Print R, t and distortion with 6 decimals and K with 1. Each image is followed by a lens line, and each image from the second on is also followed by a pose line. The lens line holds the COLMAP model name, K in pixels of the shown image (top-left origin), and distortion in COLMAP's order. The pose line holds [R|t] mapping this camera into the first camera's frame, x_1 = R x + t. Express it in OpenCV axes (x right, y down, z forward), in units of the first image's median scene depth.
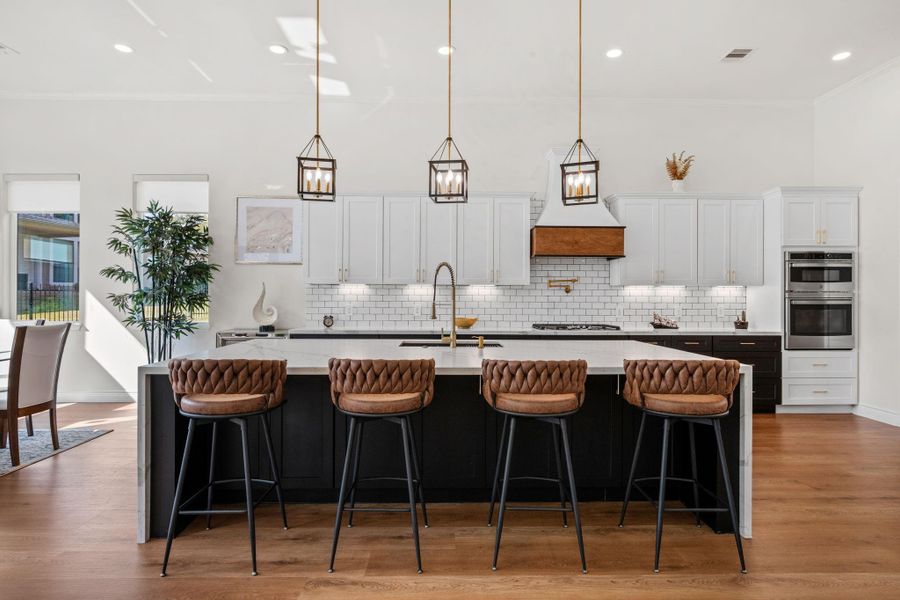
lens RADIAL K [[464.9, 0, 451.2], [0, 464.9, 297.0], [0, 0, 1]] dist [0.000247, 0.000581]
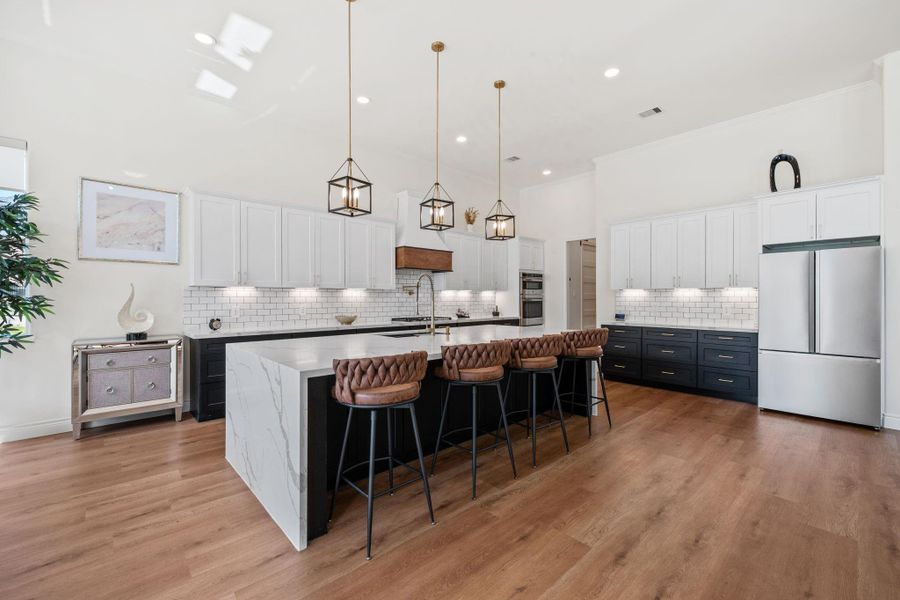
lens RADIAL K [[373.2, 0, 442.9], [0, 373.2, 298.5], [0, 0, 1]] dist [-0.001128, 0.000021]
pose [[0.757408, -0.007126, 0.652903, -0.432553], [0.005927, 0.999974, 0.004038, -0.002543], [-0.652915, 0.000812, 0.757431, 0.092416]]
